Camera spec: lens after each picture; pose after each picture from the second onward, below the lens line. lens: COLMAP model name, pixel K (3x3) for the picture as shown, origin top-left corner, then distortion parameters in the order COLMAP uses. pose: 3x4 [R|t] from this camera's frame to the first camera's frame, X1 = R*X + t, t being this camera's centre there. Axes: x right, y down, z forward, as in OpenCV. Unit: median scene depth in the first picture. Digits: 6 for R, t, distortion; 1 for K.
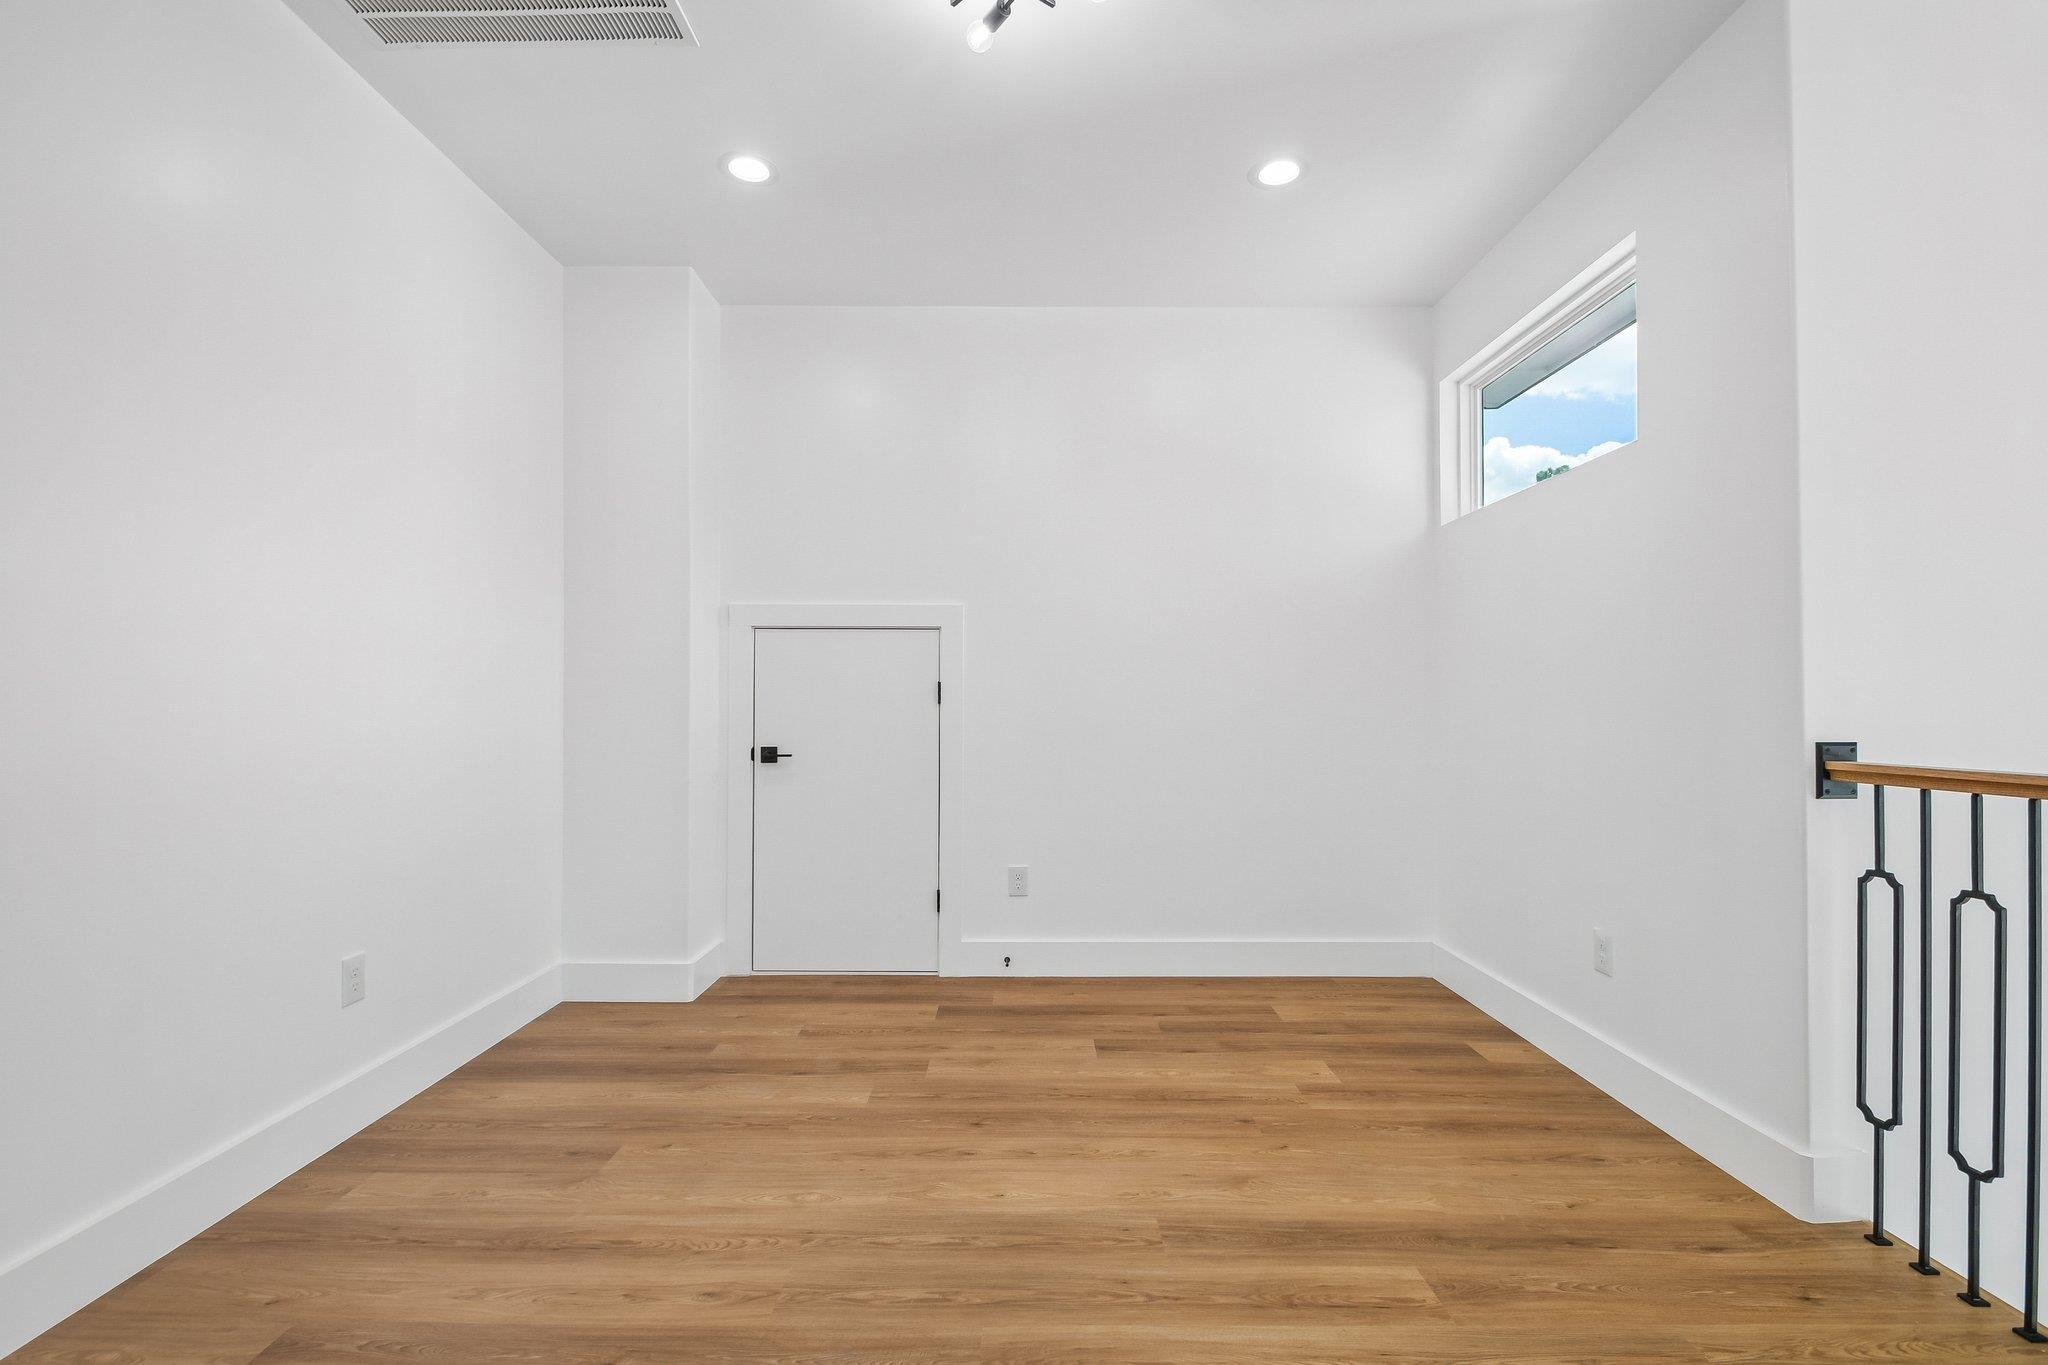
lens RADIAL K [[915.2, 0, 1012.1], [0, 915.2, 687.8], [0, 0, 1]] dist [0.008689, -0.012663]
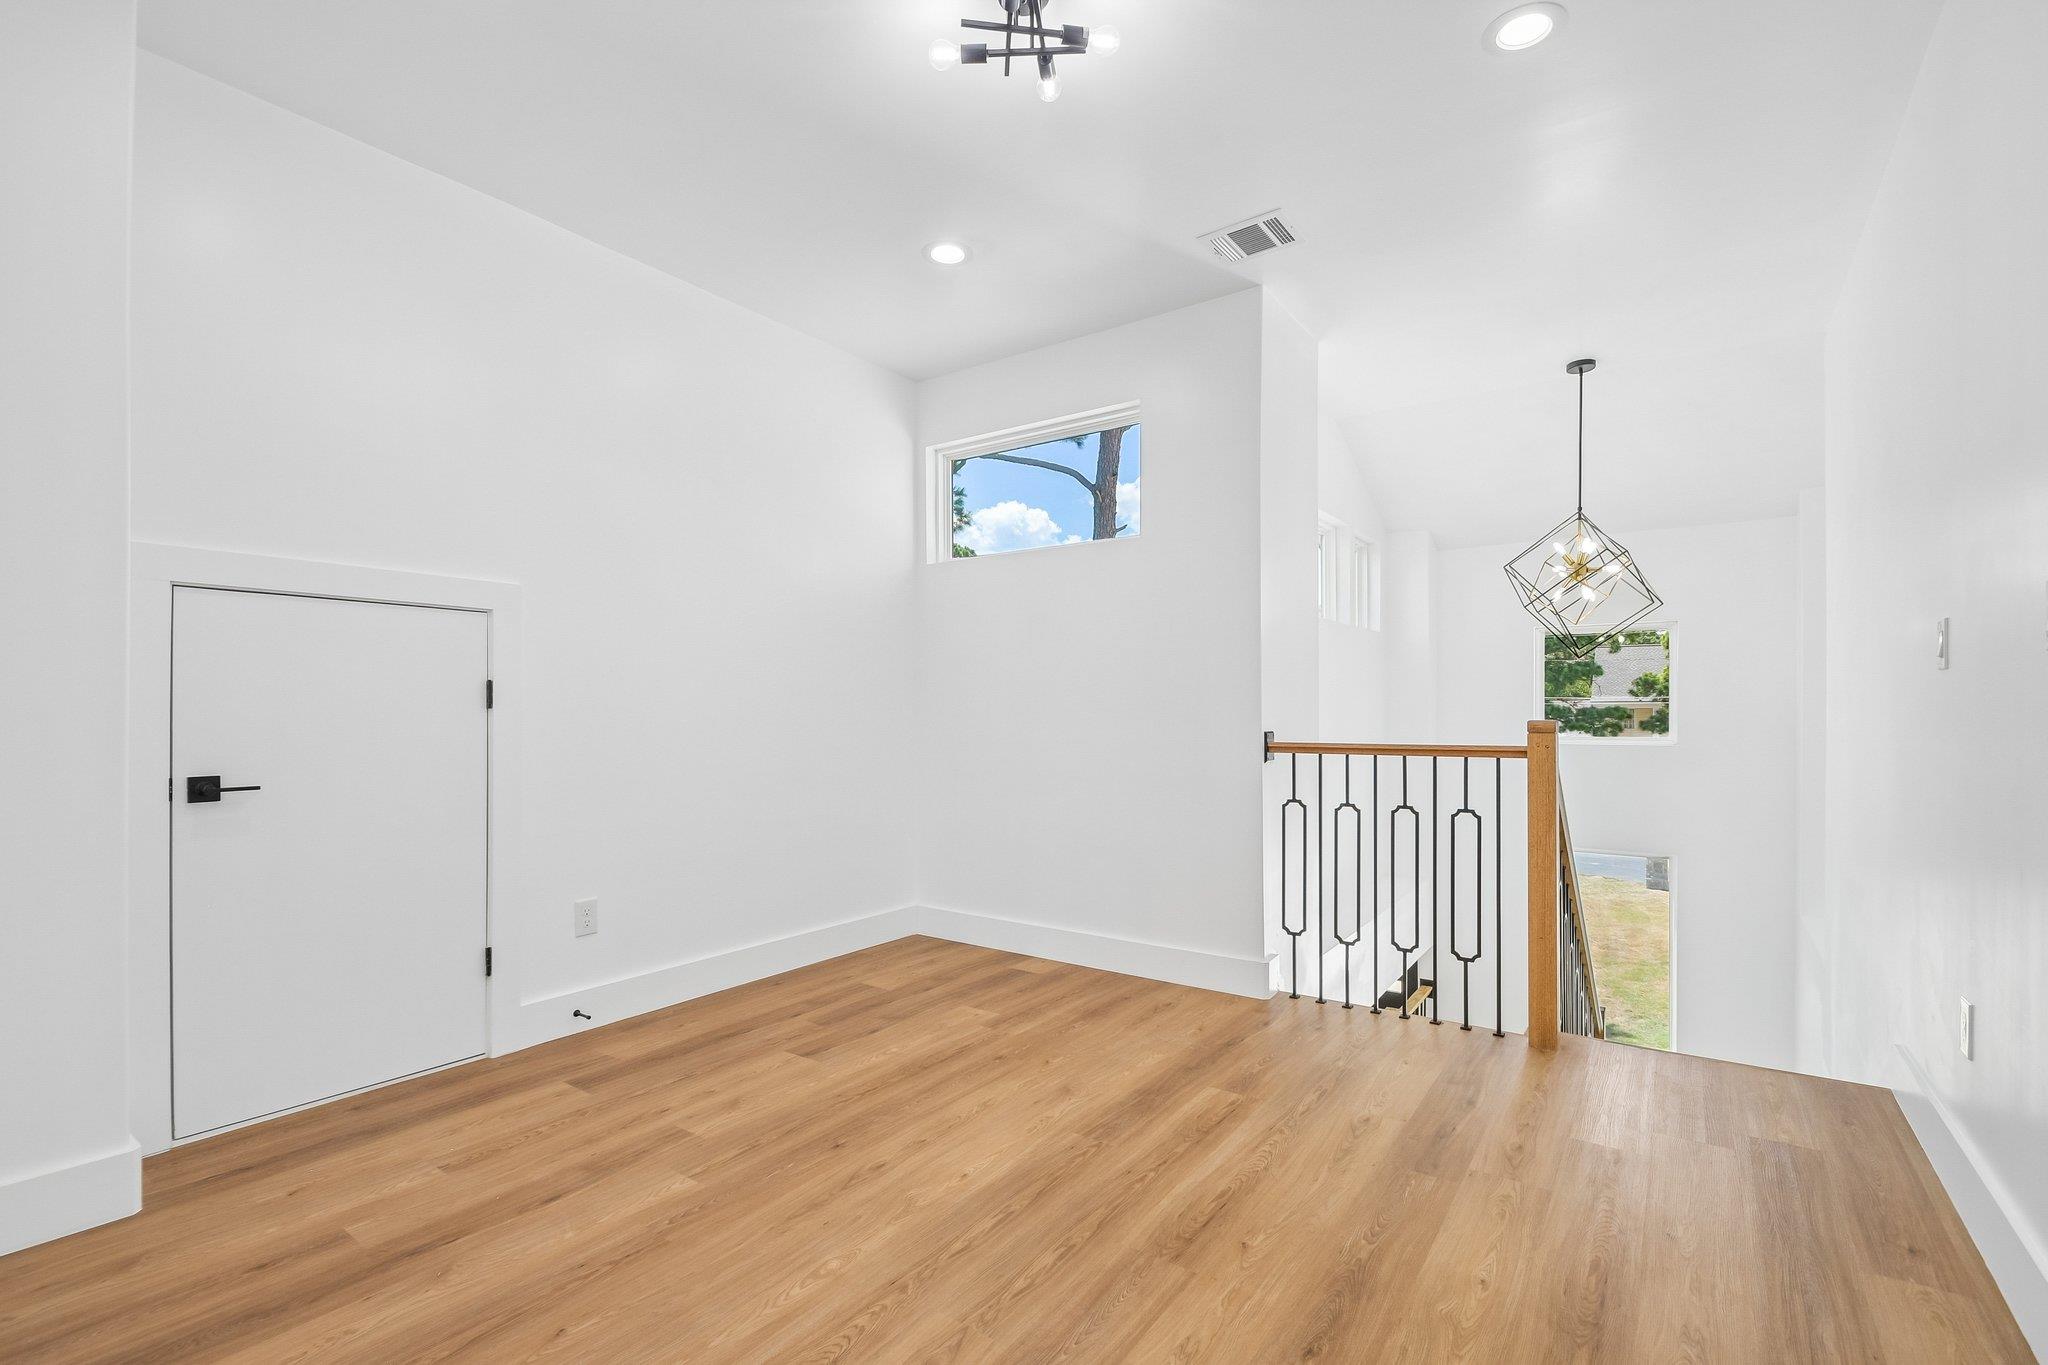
lens RADIAL K [[915.2, 0, 1016.1], [0, 915.2, 690.3], [0, 0, 1]] dist [0.008689, -0.012663]
pose [[0.578607, 0.018866, 0.815388, -0.776732], [-0.017422, 0.999790, -0.010771, 0.004162], [-0.815420, -0.007973, 0.578815, 0.313380]]
